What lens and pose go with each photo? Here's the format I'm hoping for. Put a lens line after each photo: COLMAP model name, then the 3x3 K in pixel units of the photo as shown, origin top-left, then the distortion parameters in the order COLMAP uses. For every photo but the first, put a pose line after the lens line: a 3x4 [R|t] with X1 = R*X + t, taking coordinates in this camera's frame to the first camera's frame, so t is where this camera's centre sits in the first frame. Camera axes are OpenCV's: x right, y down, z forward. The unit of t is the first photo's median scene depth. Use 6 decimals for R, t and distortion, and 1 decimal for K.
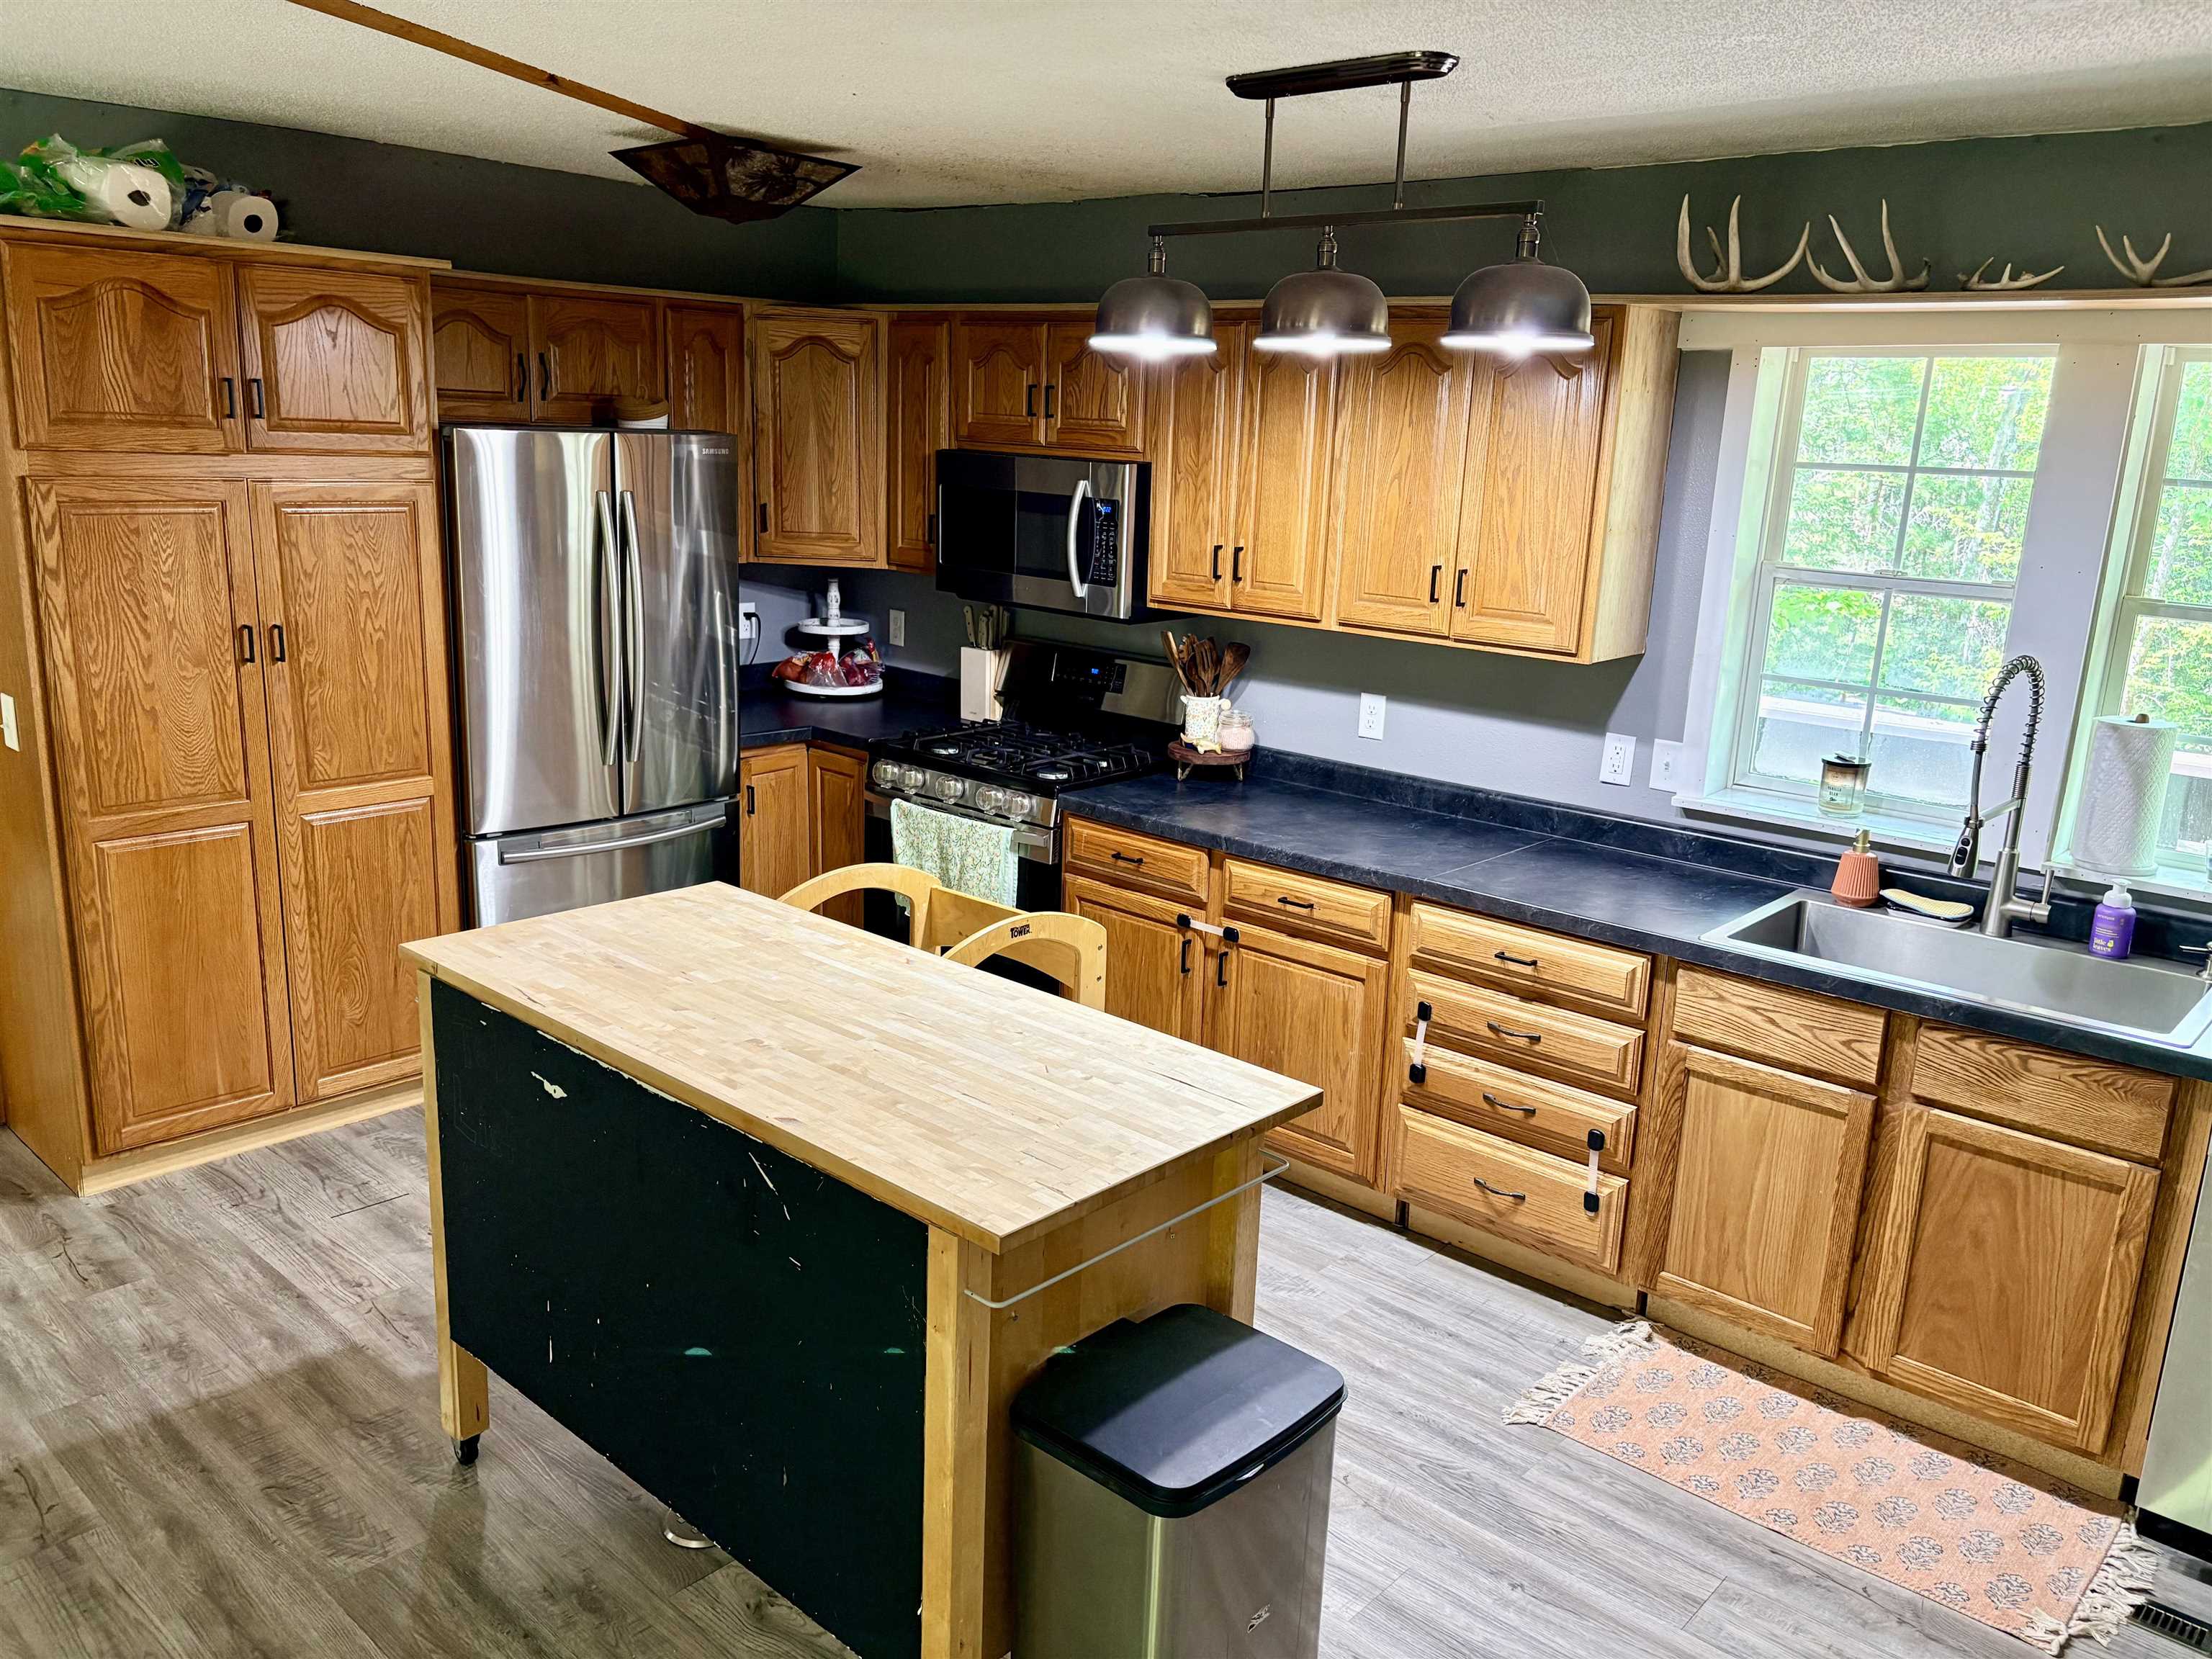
lens RADIAL K [[1669.3, 0, 1106.0], [0, 1669.3, 829.5], [0, 0, 1]] dist [0.088688, -0.140083]
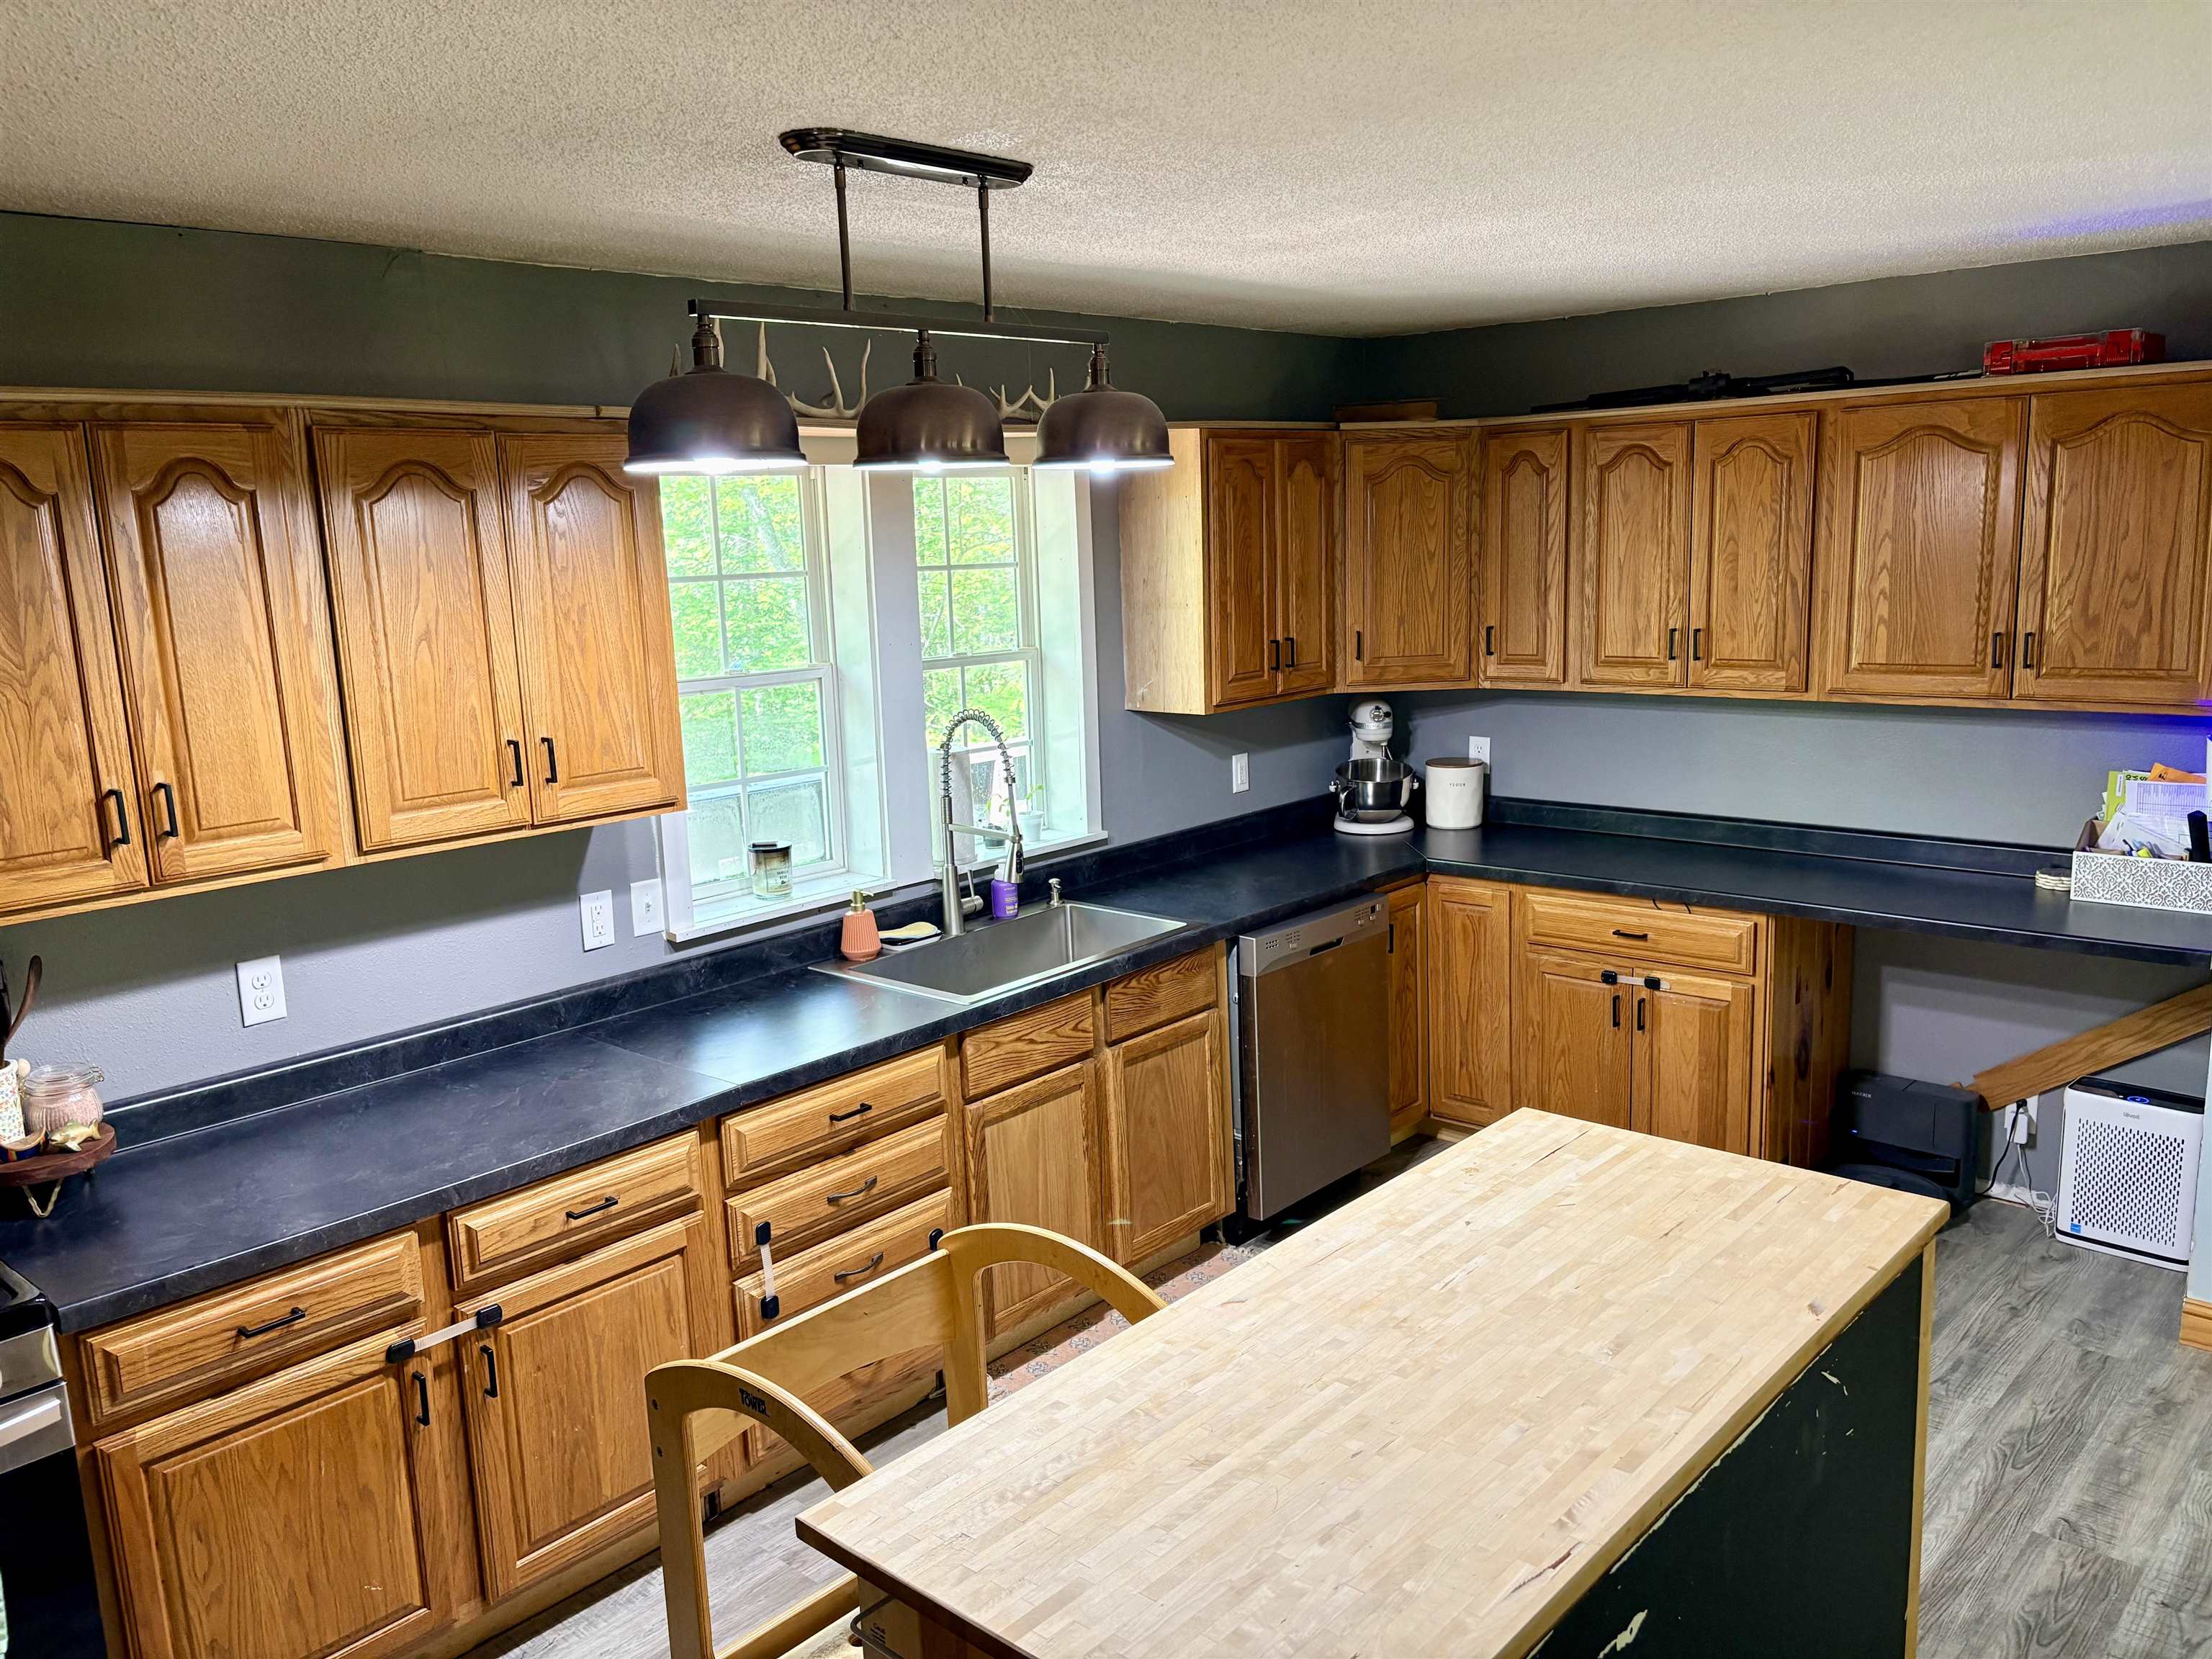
lens RADIAL K [[1669.3, 0, 1106.0], [0, 1669.3, 829.5], [0, 0, 1]] dist [0.088688, -0.140083]
pose [[0.002083, -0.216590, 0.976261, -0.598919], [0.275424, 0.938628, 0.207653, -0.213158], [-0.961321, 0.268453, 0.061609, 0.725349]]
